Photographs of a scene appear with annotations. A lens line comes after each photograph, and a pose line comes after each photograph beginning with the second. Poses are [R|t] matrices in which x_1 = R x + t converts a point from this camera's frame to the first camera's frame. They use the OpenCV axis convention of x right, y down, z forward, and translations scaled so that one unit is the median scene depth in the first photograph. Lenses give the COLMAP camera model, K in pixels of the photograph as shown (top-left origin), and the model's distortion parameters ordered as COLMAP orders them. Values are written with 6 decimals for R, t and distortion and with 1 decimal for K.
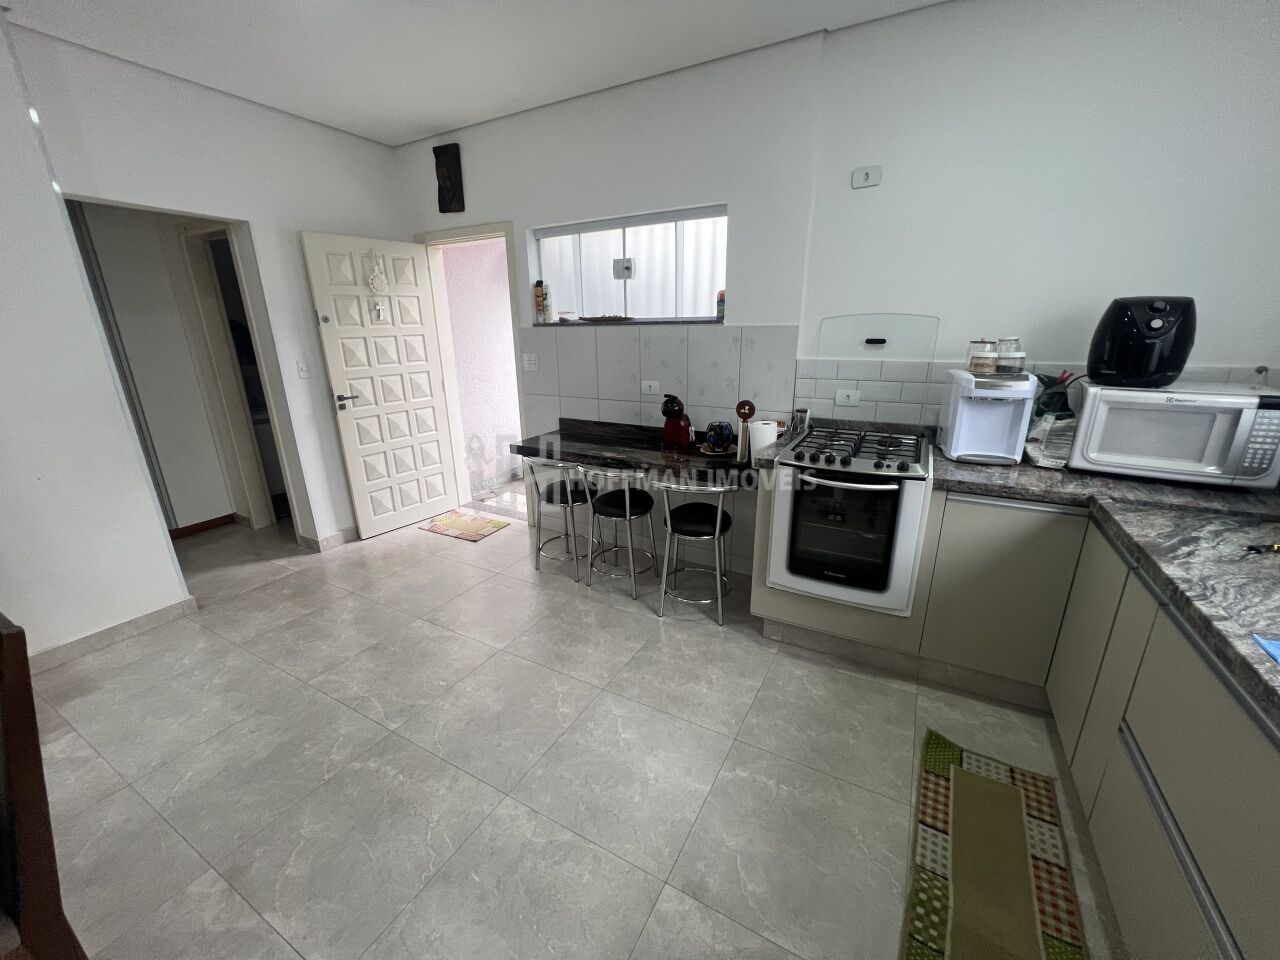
lens RADIAL K [[509.3, 0, 641.3], [0, 509.3, 482.6], [0, 0, 1]] dist [-0.000285, 0.000023]
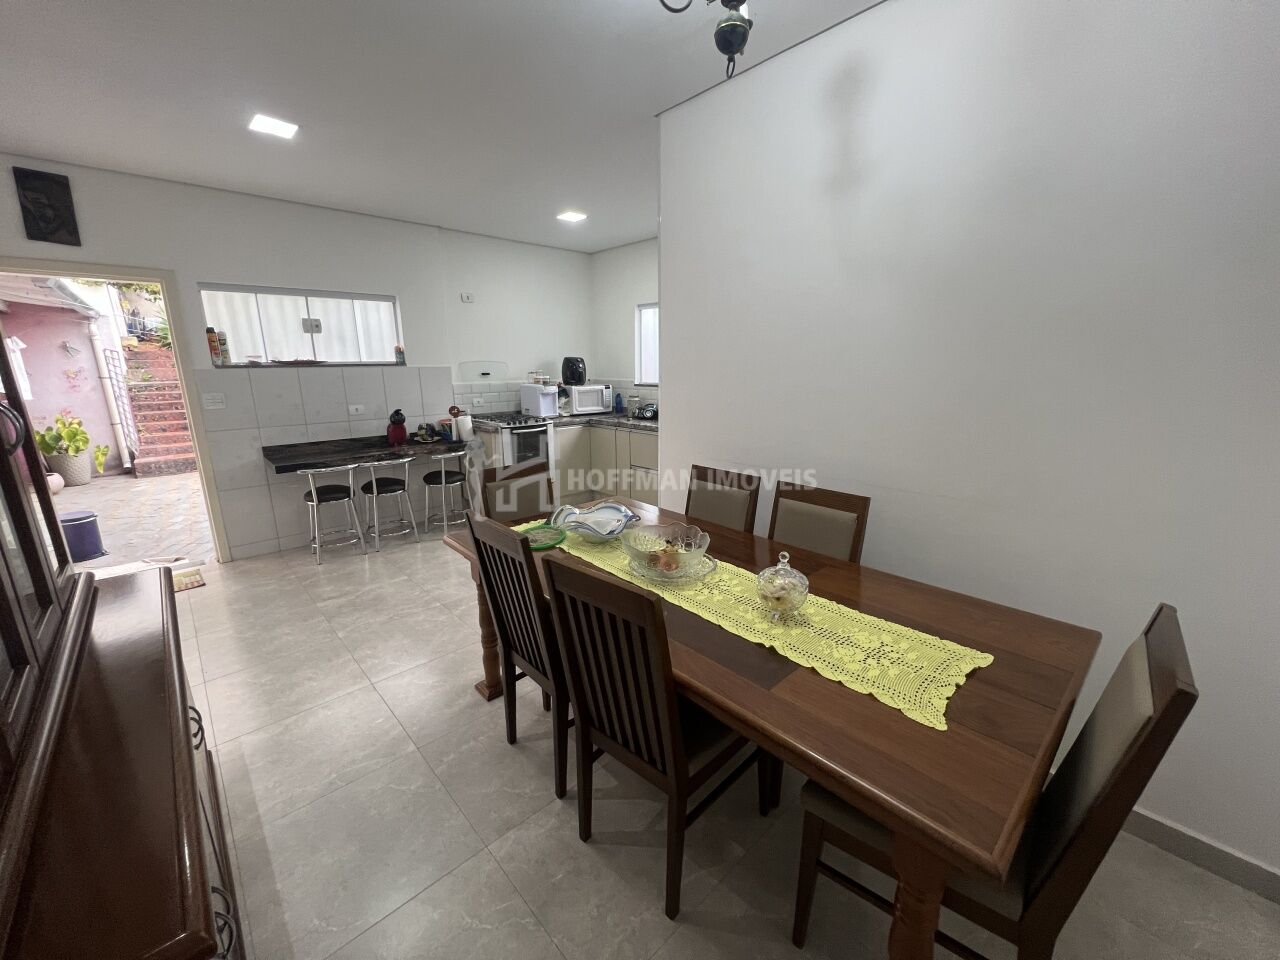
lens RADIAL K [[509.3, 0, 641.3], [0, 509.3, 482.6], [0, 0, 1]] dist [-0.000285, 0.000023]
pose [[0.308330, -0.209729, 0.927872, -1.403881], [0.287828, 0.950242, 0.119141, 0.081639], [-0.906690, 0.230333, 0.353354, -0.216058]]
